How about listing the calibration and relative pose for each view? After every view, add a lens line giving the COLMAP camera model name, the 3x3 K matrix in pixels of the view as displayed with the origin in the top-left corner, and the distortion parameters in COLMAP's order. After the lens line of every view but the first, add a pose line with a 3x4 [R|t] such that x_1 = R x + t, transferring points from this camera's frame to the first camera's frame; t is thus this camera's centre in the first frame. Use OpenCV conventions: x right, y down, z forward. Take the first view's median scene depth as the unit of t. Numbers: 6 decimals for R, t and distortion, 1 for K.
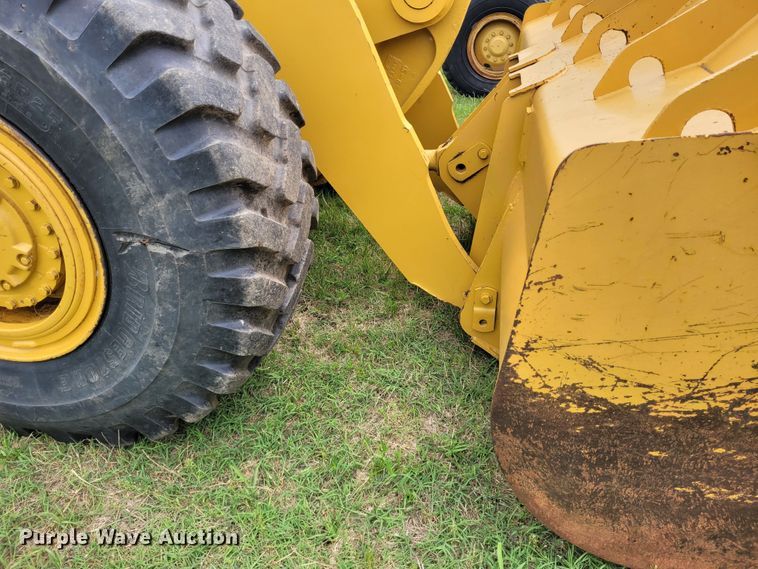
lens RADIAL K [[549.5, 0, 387.1], [0, 549.5, 270.0], [0, 0, 1]] dist [0.033860, -0.028938]
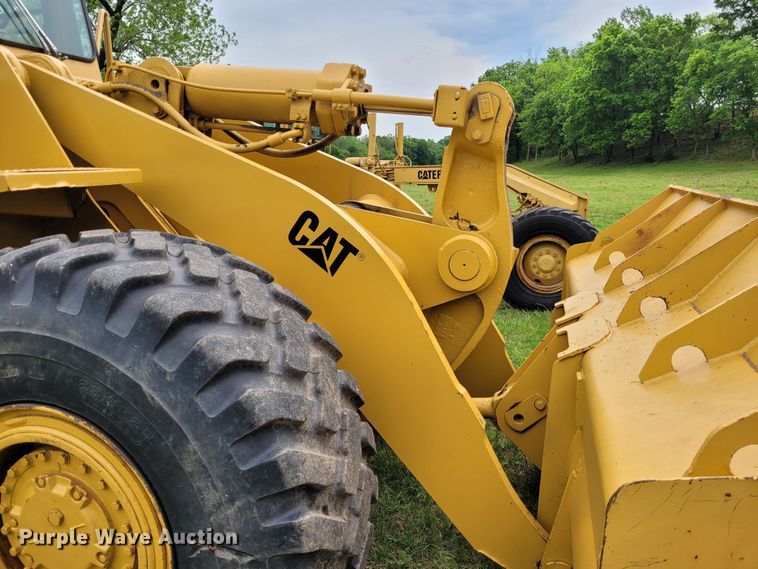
lens RADIAL K [[552.3, 0, 379.0], [0, 552.3, 284.5], [0, 0, 1]] dist [0.033369, -0.029061]
pose [[0.991900, -0.055614, -0.114199, 0.020424], [0.015332, 0.944904, -0.326988, -0.171702], [0.126092, 0.322588, 0.938103, -0.107465]]
